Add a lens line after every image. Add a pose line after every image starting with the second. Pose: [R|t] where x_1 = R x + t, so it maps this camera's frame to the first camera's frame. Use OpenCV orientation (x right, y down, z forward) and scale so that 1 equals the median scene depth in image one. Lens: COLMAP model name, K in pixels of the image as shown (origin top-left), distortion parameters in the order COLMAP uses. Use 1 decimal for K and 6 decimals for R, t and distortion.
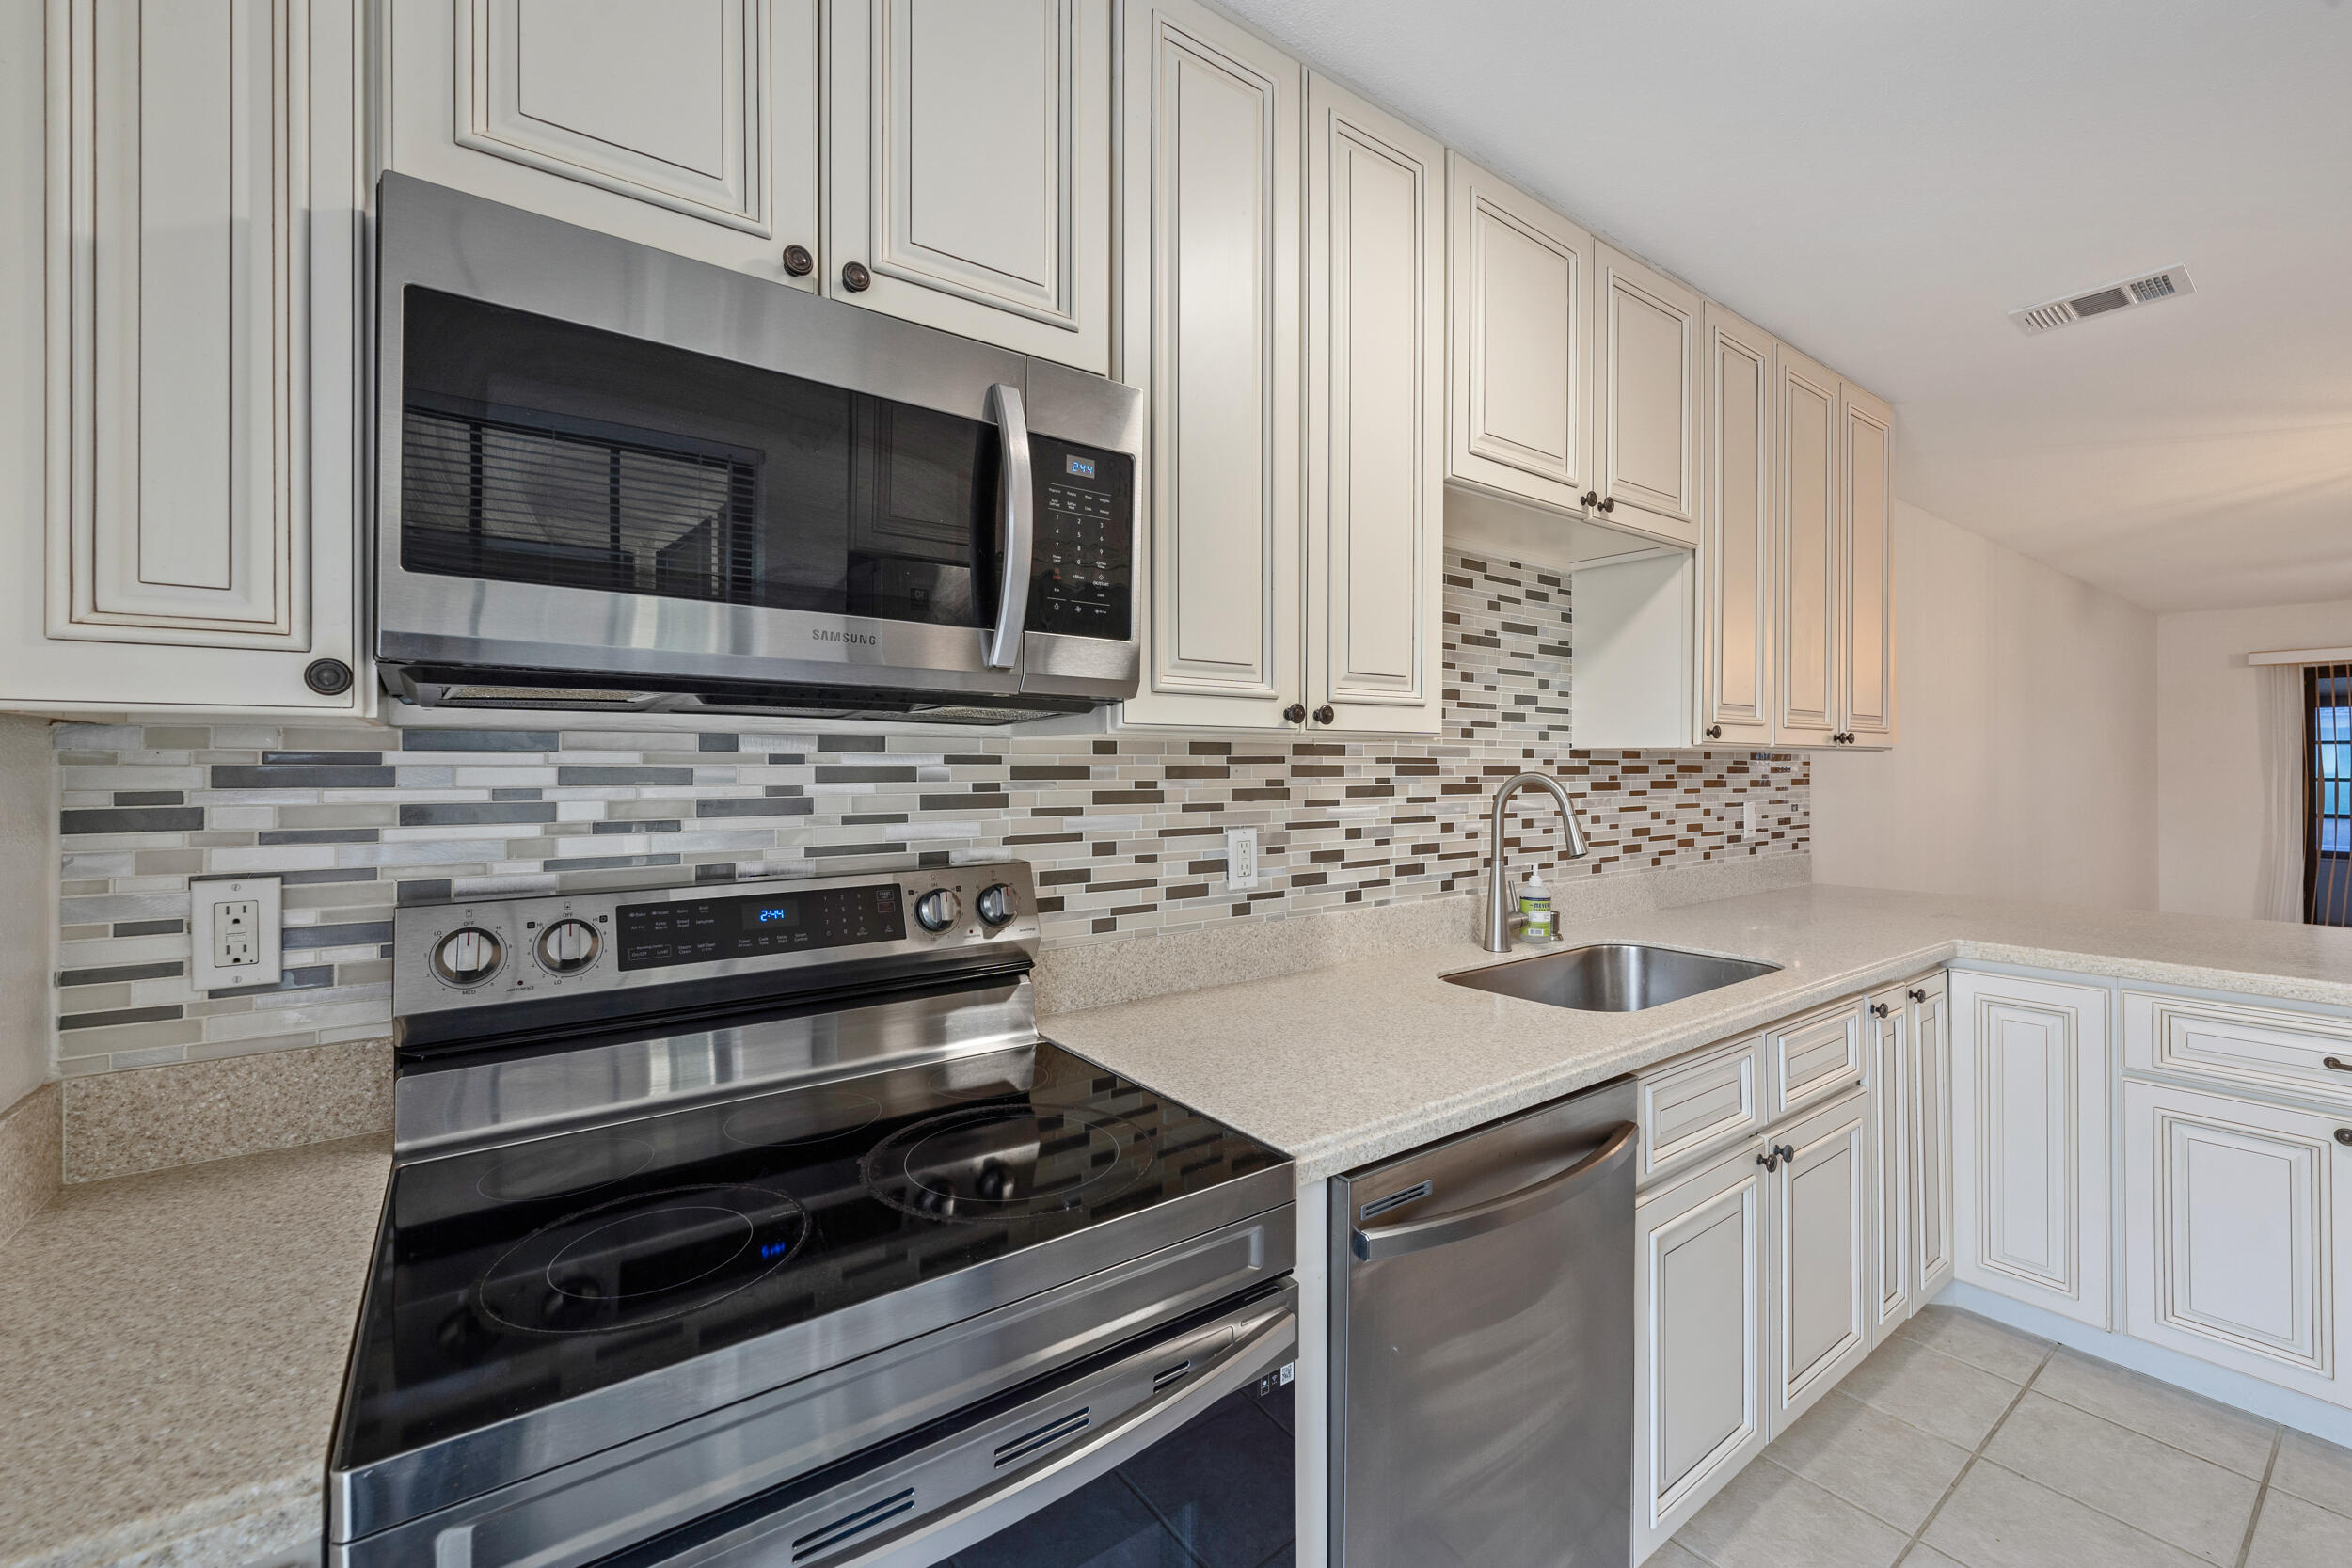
lens RADIAL K [[964.0, 0, 1176.9], [0, 964.0, 771.1], [0, 0, 1]] dist [0.000117, -0.000096]
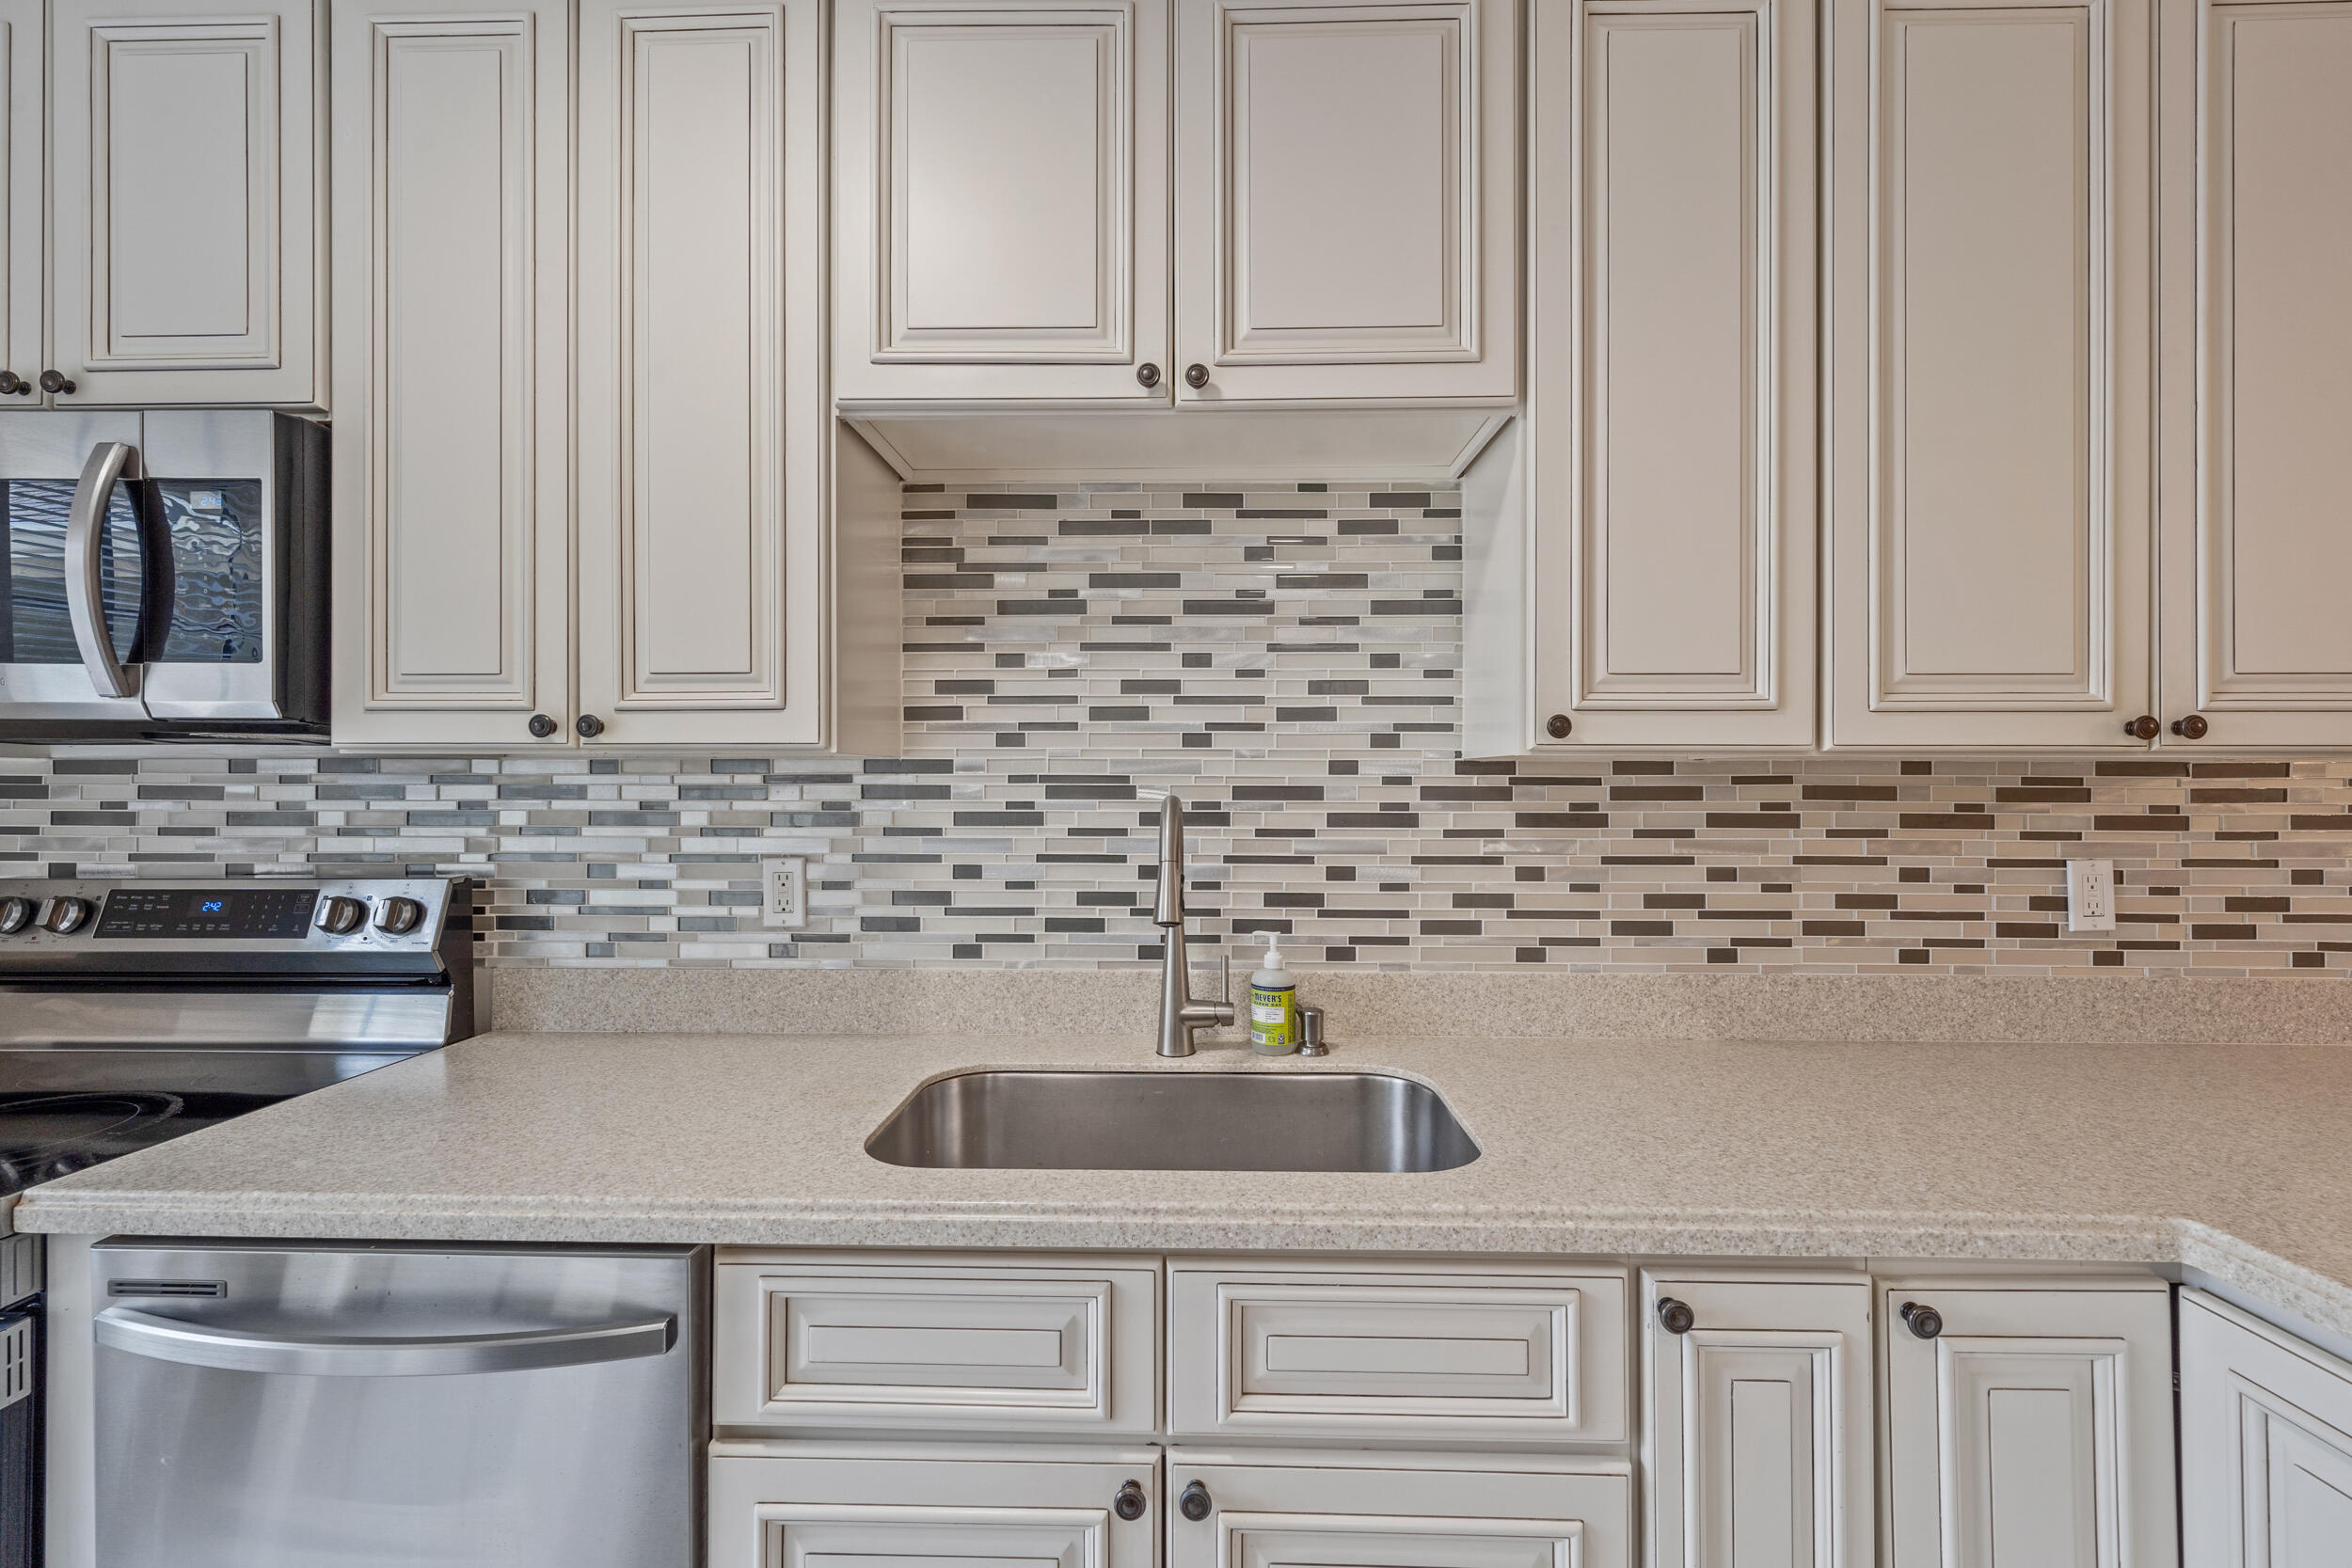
lens RADIAL K [[858.3, 0, 1176.0], [0, 858.3, 784.0], [0, 0, 1]] dist [-0.003889, -0.000247]
pose [[0.791958, -0.000352, -0.610576, 0.643608], [-0.004538, 0.999969, -0.006462, -0.002862], [0.610559, 0.007889, 0.791931, 0.472141]]
